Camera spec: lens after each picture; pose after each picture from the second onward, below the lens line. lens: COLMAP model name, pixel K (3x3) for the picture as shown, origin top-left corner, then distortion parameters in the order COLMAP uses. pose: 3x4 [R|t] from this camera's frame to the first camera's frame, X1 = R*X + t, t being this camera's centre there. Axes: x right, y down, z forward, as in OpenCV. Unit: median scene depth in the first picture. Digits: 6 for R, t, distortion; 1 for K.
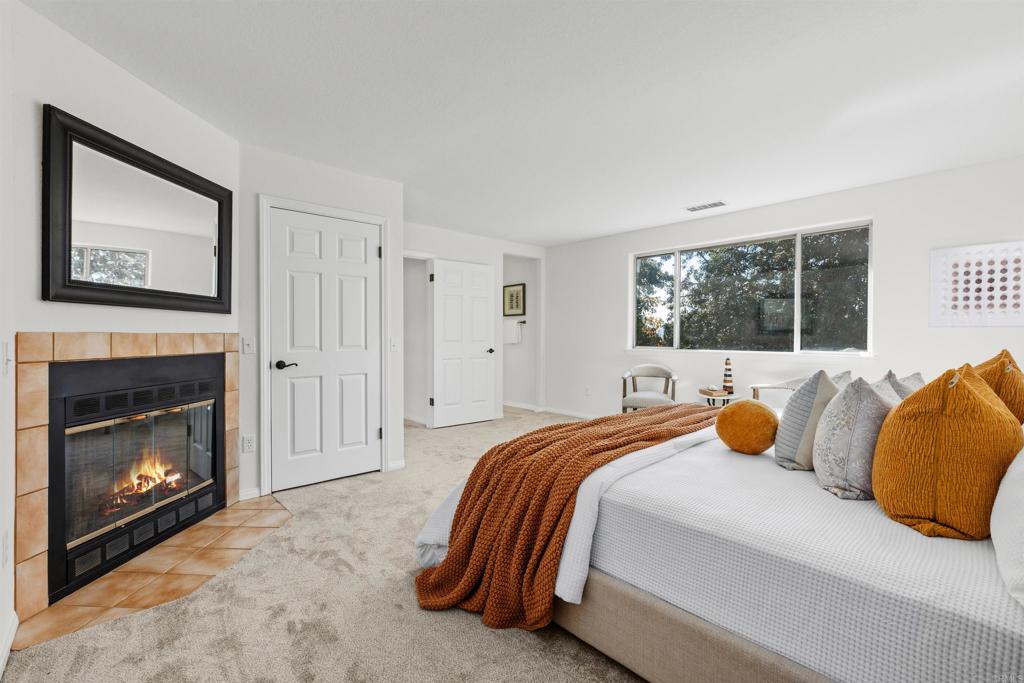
lens RADIAL K [[449.8, 0, 513.0], [0, 449.8, 333.8], [0, 0, 1]] dist [-0.000304, -0.000141]
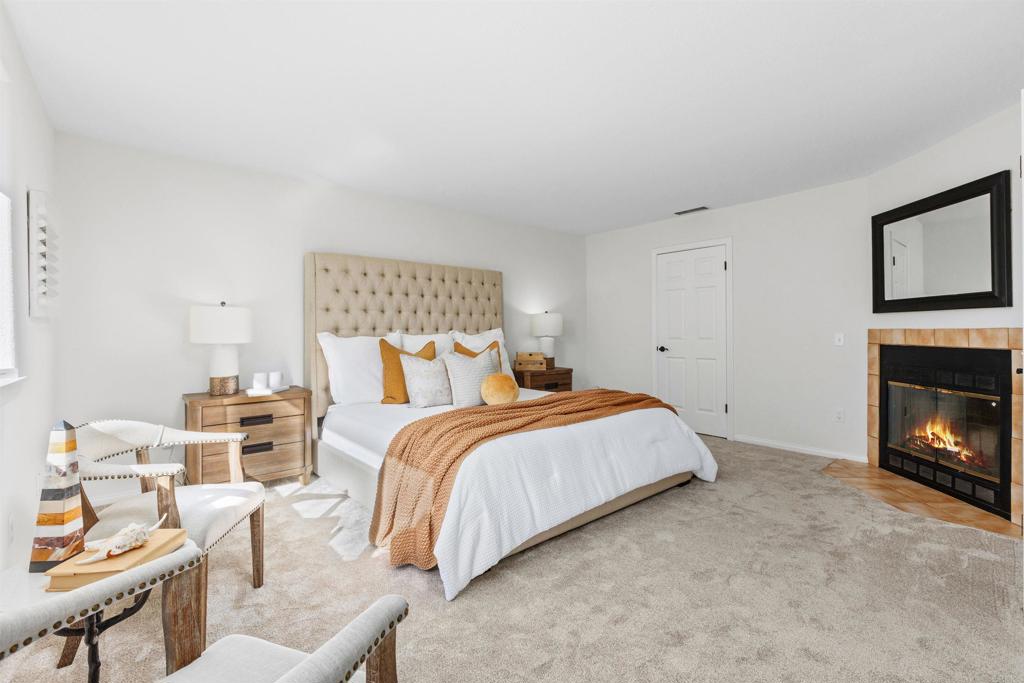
lens RADIAL K [[449.8, 0, 513.0], [0, 449.8, 333.8], [0, 0, 1]] dist [-0.000304, -0.000141]
pose [[-0.999814, 0.002926, 0.019038, 0.421703], [0.003023, 0.999983, 0.005034, 0.002617], [-0.019023, 0.005090, -0.999806, 2.360328]]
